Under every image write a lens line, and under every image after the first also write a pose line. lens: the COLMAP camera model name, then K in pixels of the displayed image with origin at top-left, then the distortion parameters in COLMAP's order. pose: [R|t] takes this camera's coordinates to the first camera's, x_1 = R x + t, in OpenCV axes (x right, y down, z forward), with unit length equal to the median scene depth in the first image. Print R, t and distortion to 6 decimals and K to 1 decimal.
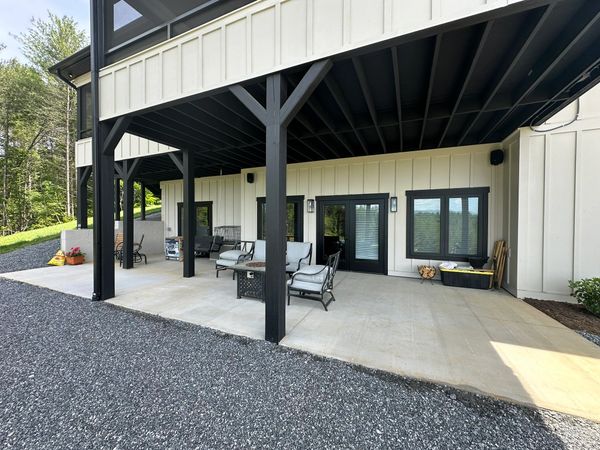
lens RADIAL K [[242.8, 0, 298.1], [0, 242.8, 225.8], [0, 0, 1]] dist [-0.007379, 0.000912]
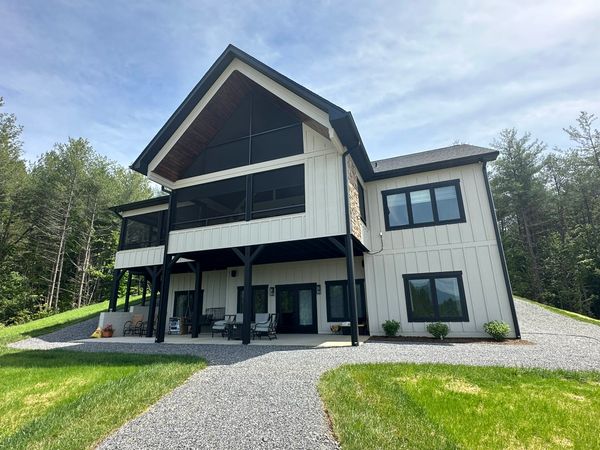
lens RADIAL K [[312.2, 0, 302.1], [0, 312.2, 225.6], [0, 0, 1]] dist [0.015818, 0.000056]
pose [[0.998413, -0.011095, 0.055207, 0.138267], [0.026309, 0.958726, -0.283112, 0.087618], [-0.049787, 0.284115, 0.957497, -1.074390]]
